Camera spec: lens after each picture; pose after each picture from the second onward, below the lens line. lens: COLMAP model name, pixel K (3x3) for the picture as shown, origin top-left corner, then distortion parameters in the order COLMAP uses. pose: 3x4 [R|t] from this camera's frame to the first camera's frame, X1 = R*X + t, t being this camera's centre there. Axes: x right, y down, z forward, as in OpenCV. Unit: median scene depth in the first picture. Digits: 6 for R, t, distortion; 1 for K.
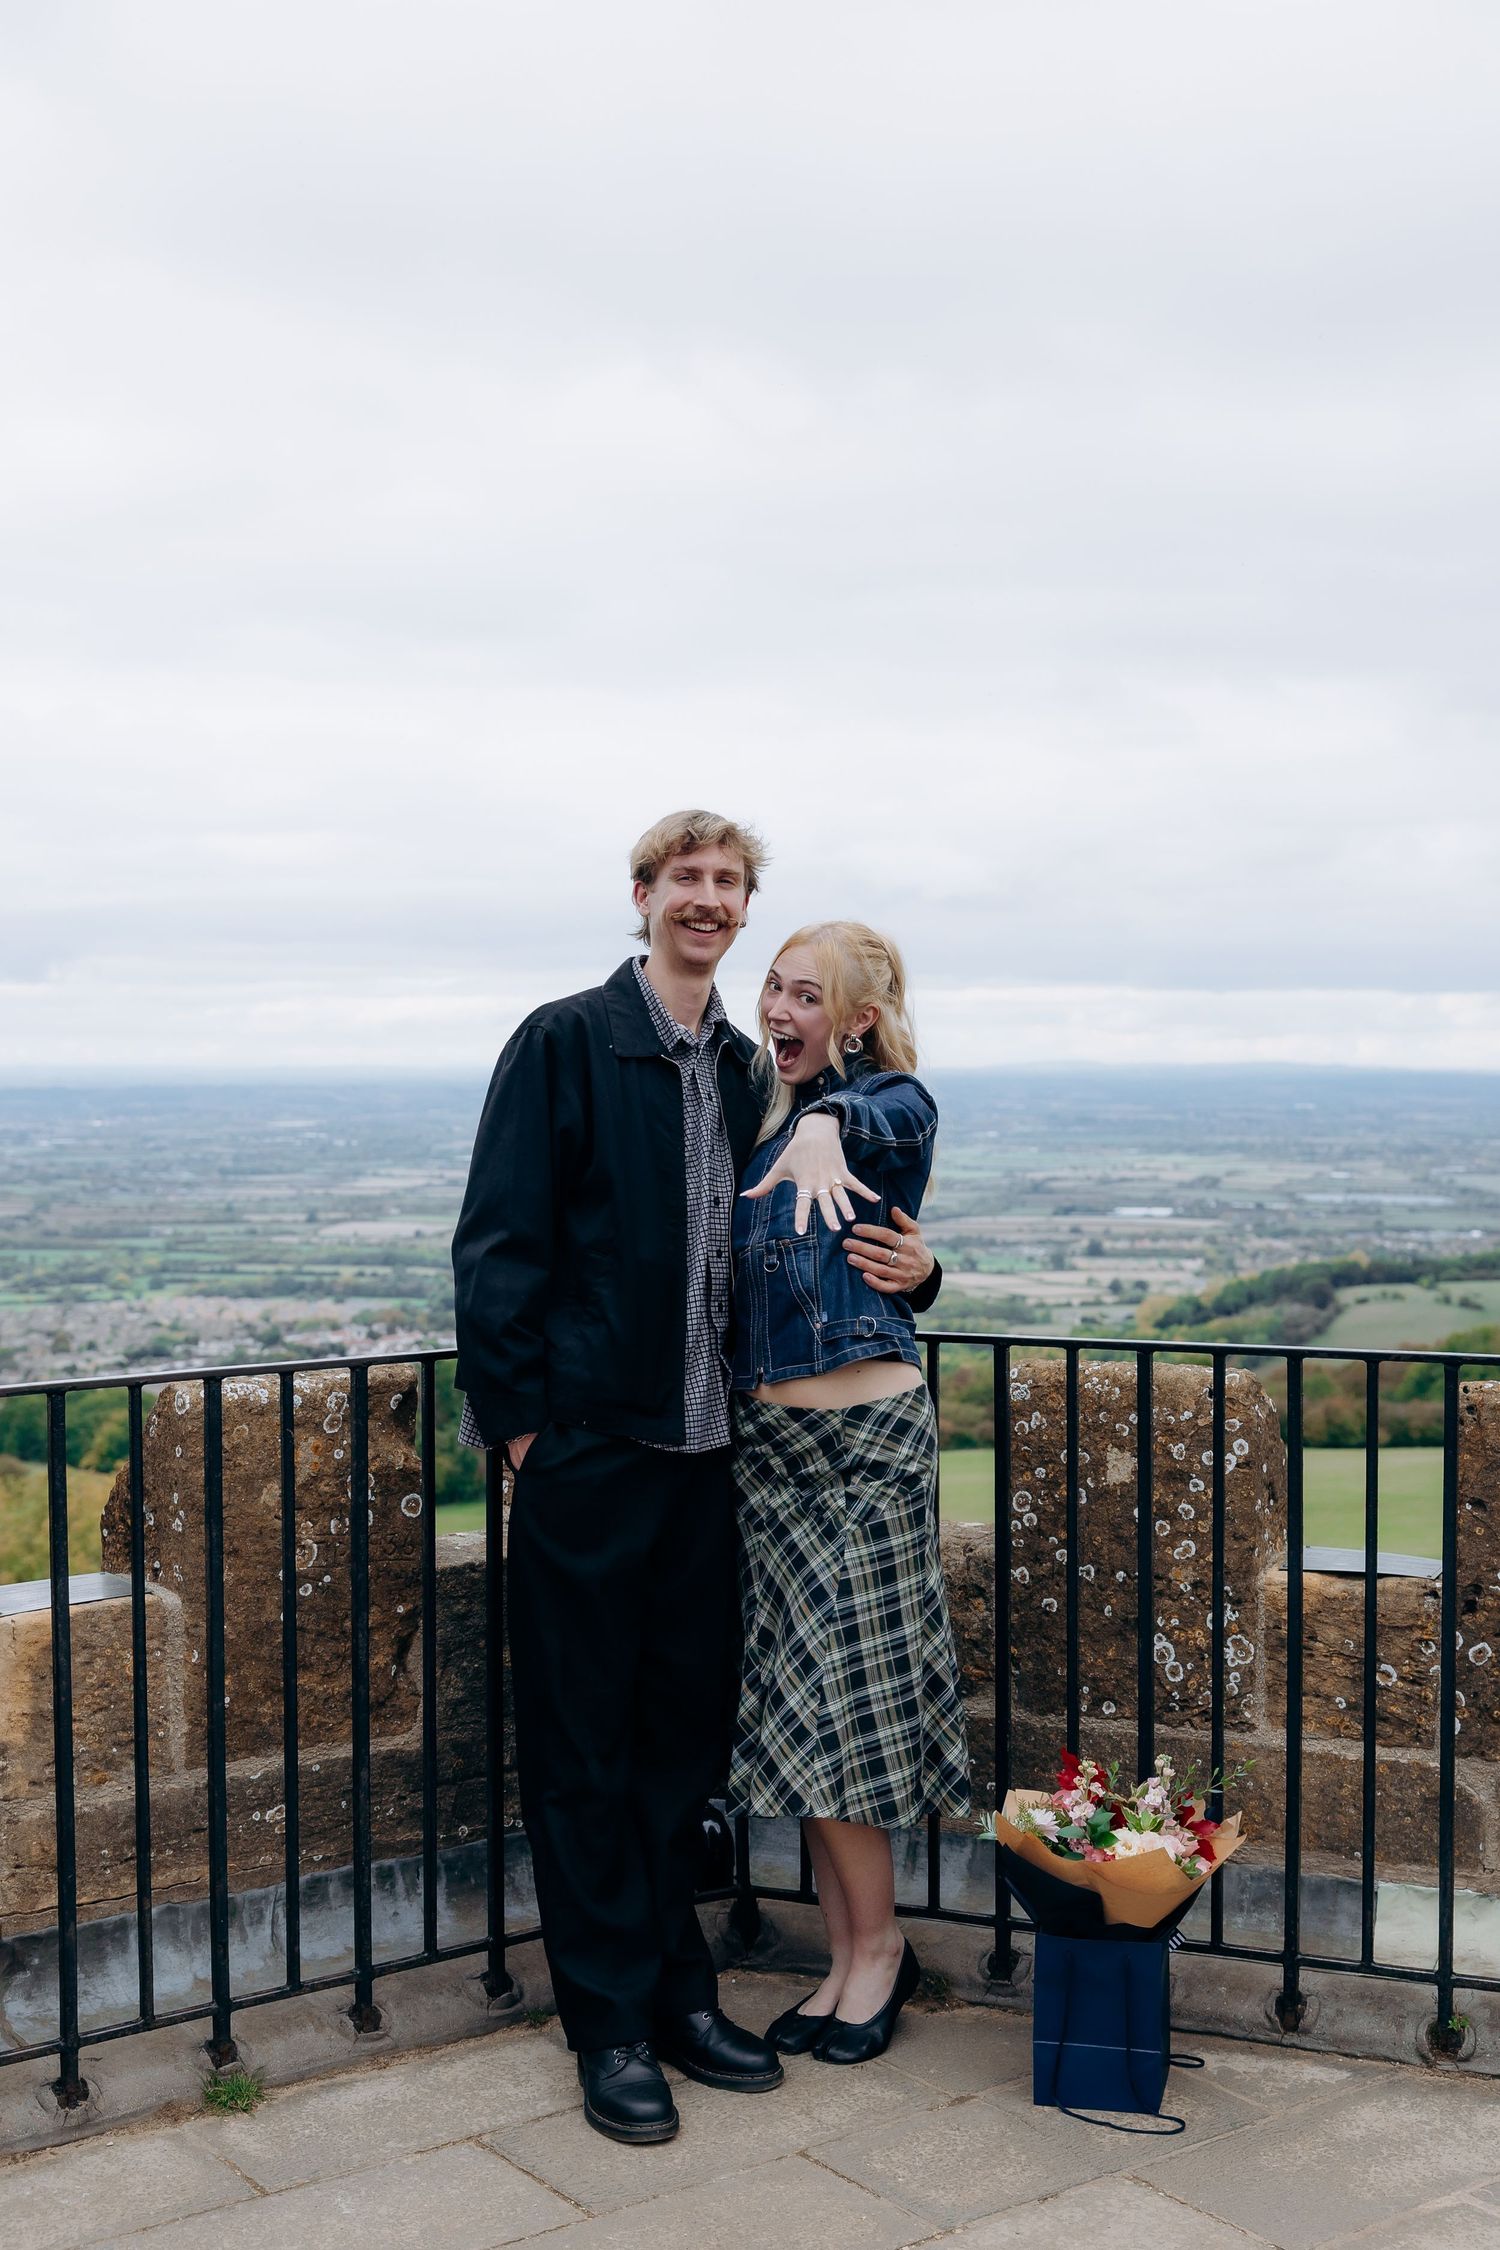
lens RADIAL K [[3019.1, 0, 811.8], [0, 3019.1, 1202.1], [0, 0, 1]] dist [0.014759, 0.055828]
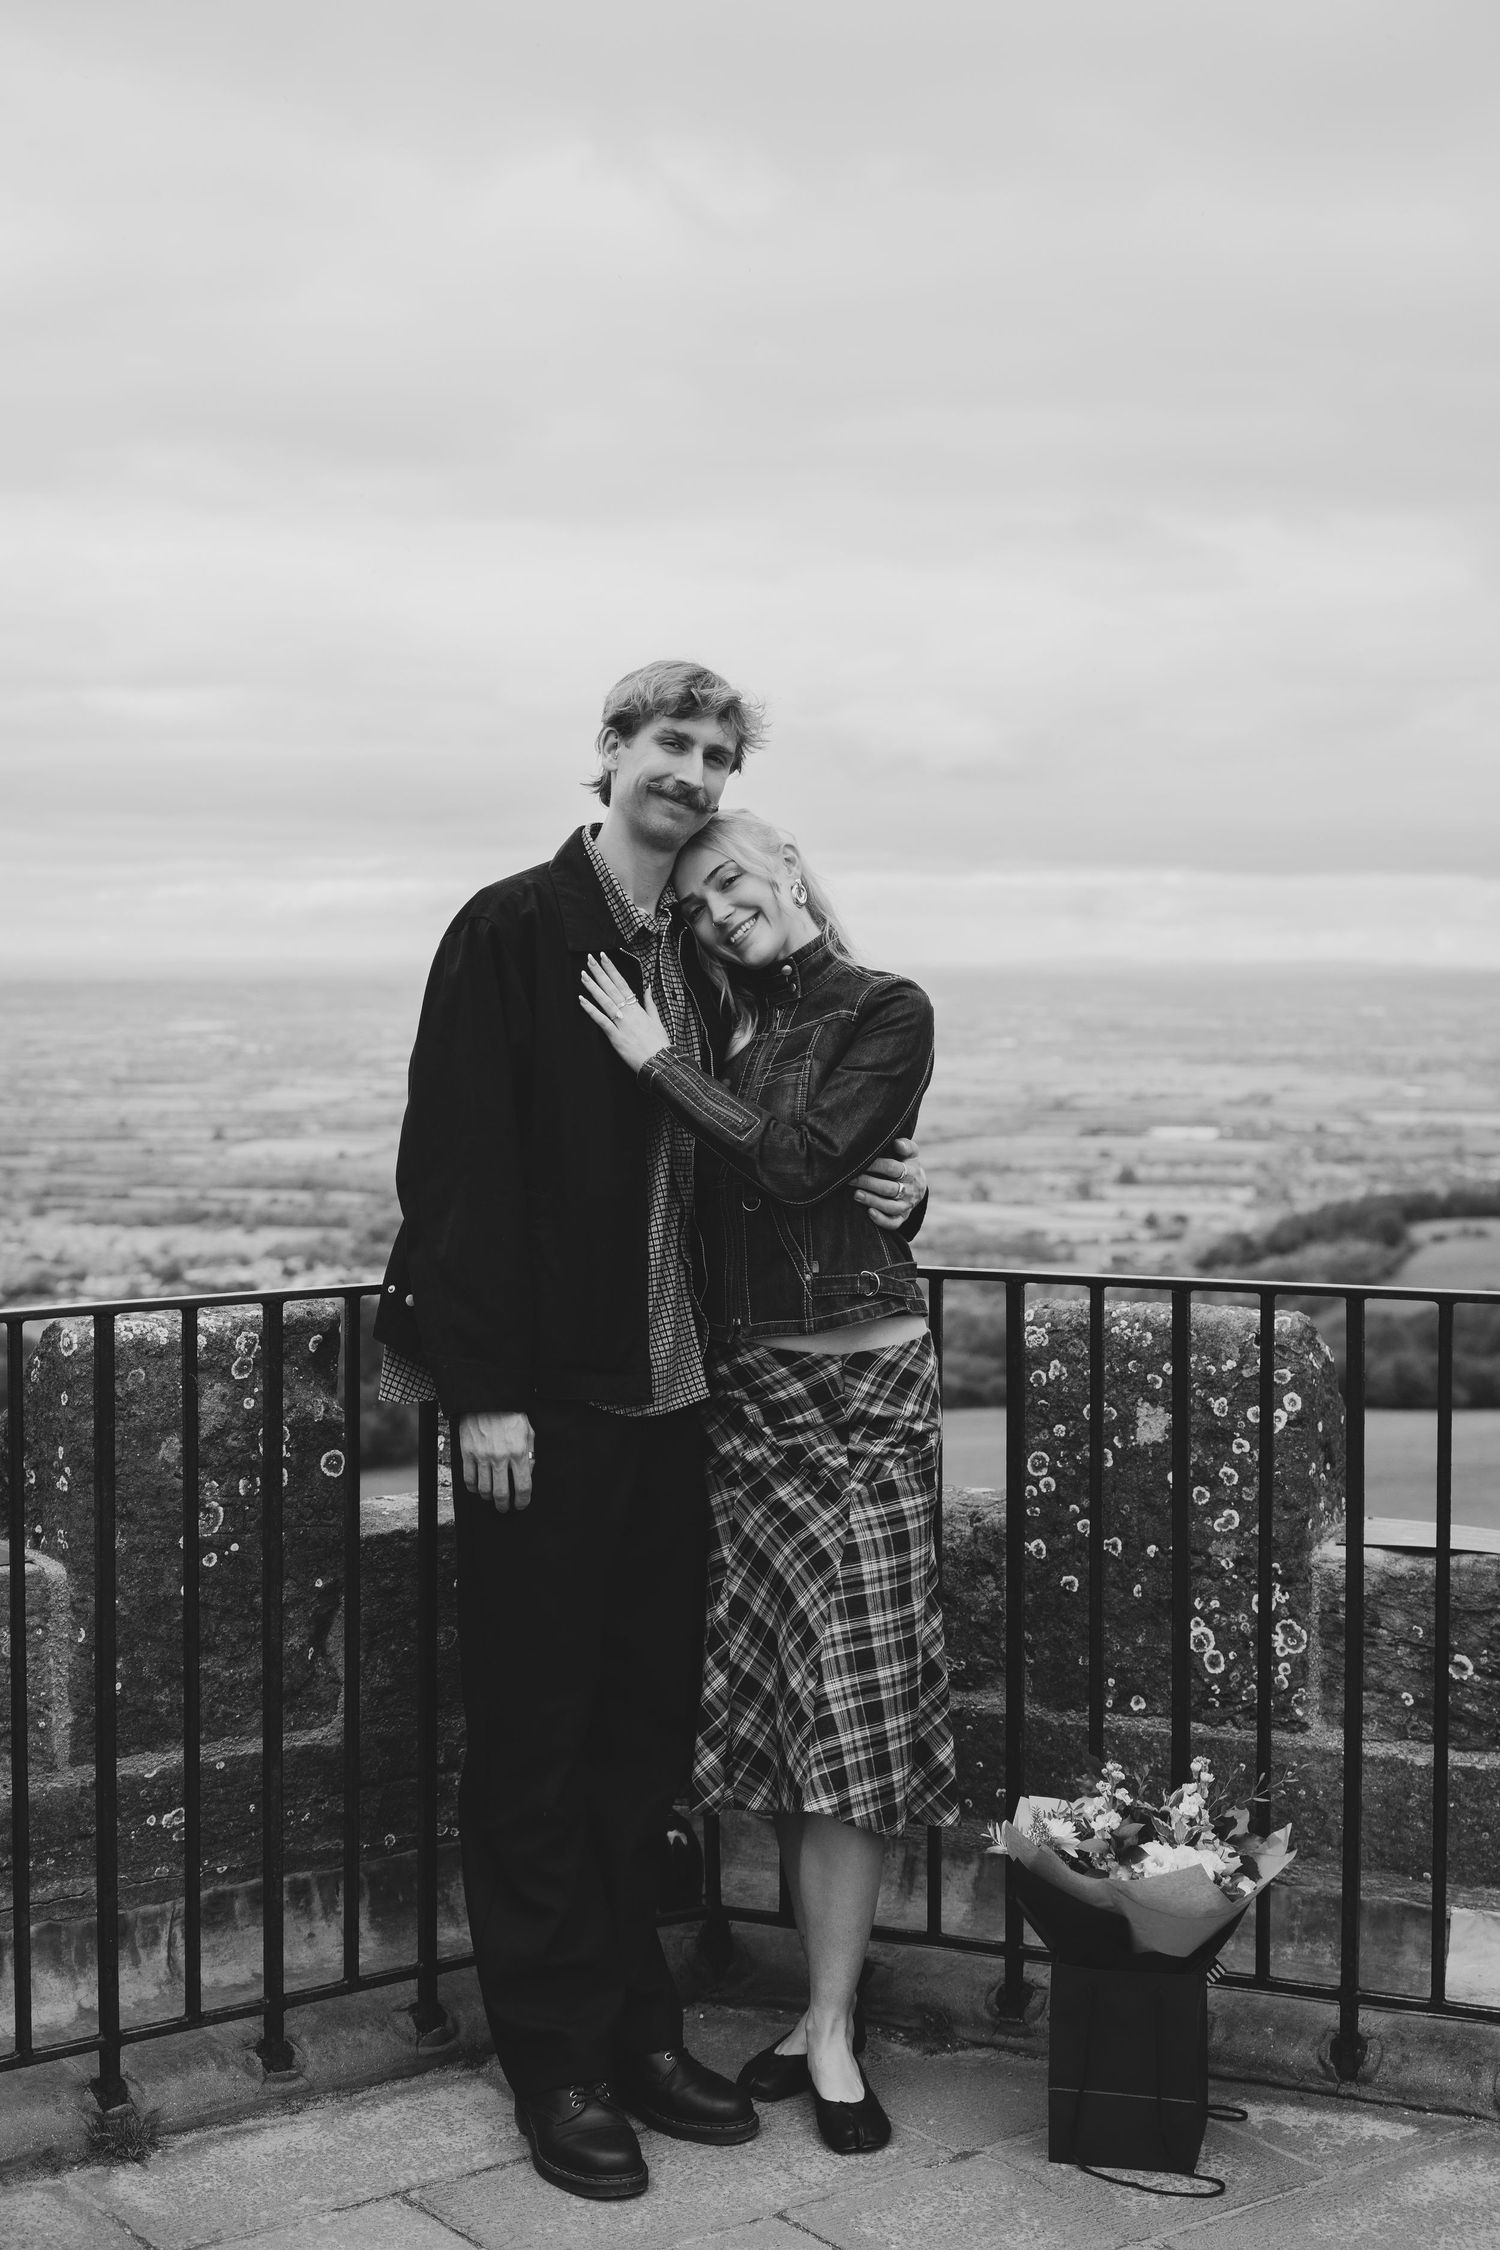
lens RADIAL K [[3507.1, 0, 750.0], [0, 3507.1, 1125.0], [0, 0, 1]] dist [0.052657, -0.069864]
pose [[0.999893, 0.005176, -0.013703, 0.000471], [-0.005158, 0.999986, 0.001336, 0.001582], [0.013709, -0.001266, 0.999905, -0.004894]]
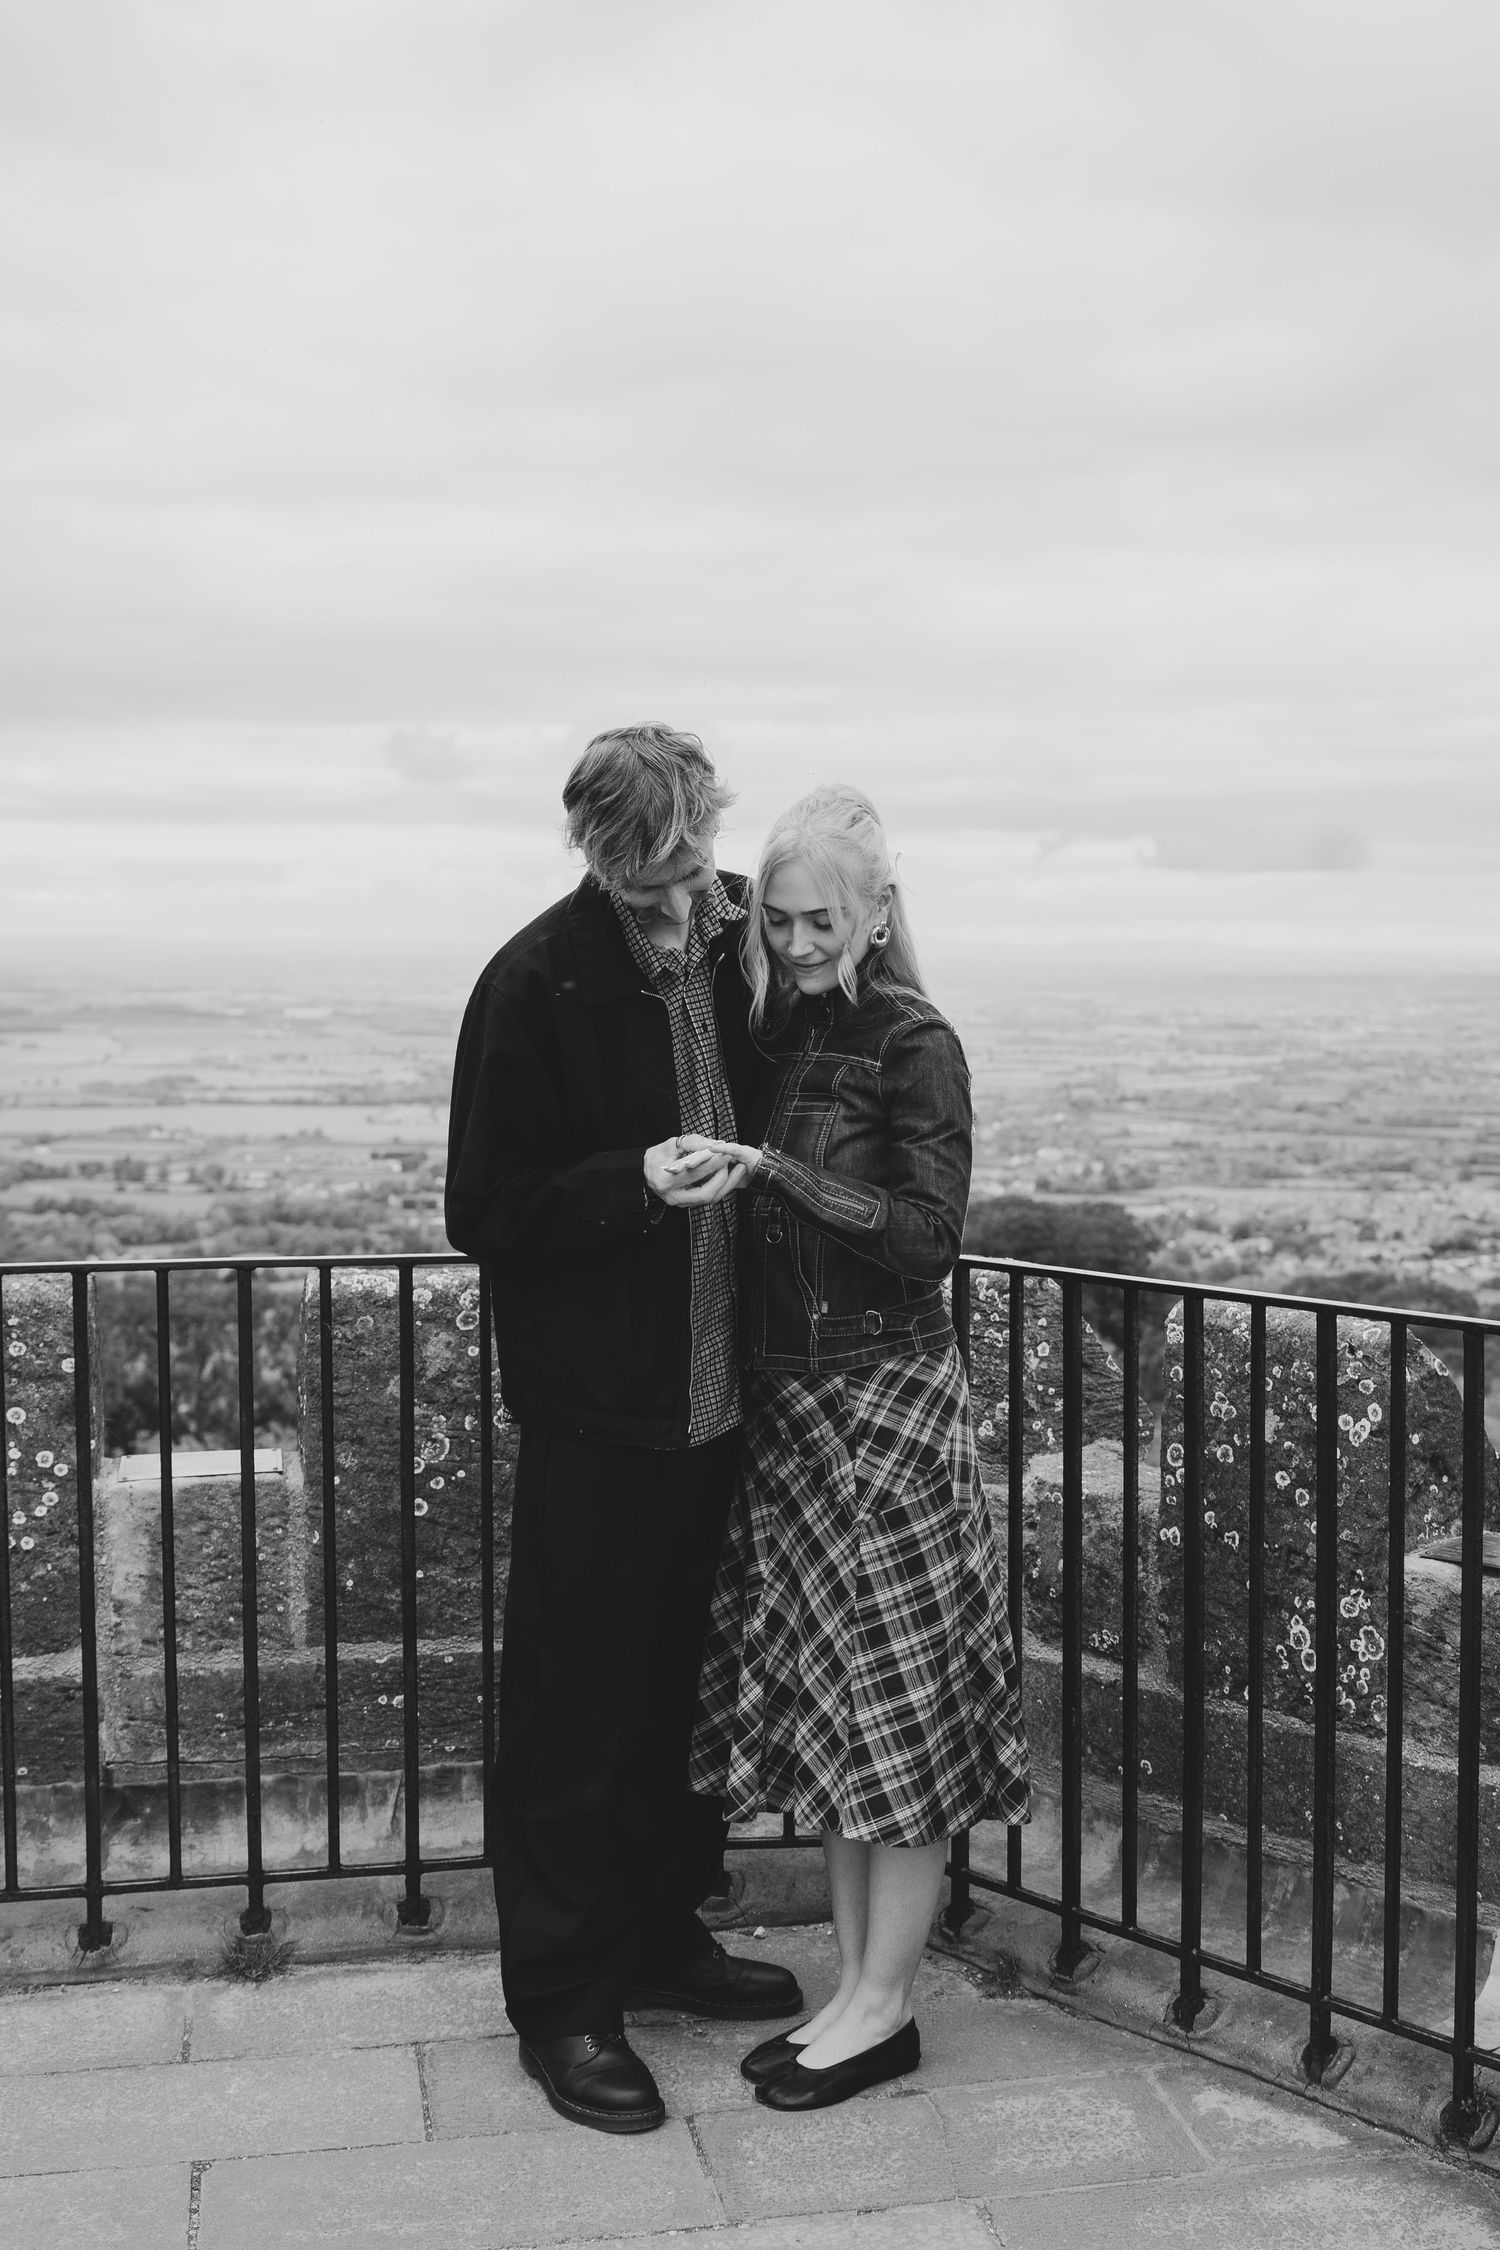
lens RADIAL K [[3086.6, 0, 885.2], [0, 3086.6, 1126.3], [0, 0, 1]] dist [0.014579, 0.022548]
pose [[0.900702, 0.038060, -0.432767, 0.408565], [-0.033170, 0.999272, 0.018845, -0.015263], [0.433169, -0.002619, 0.901309, 0.133721]]
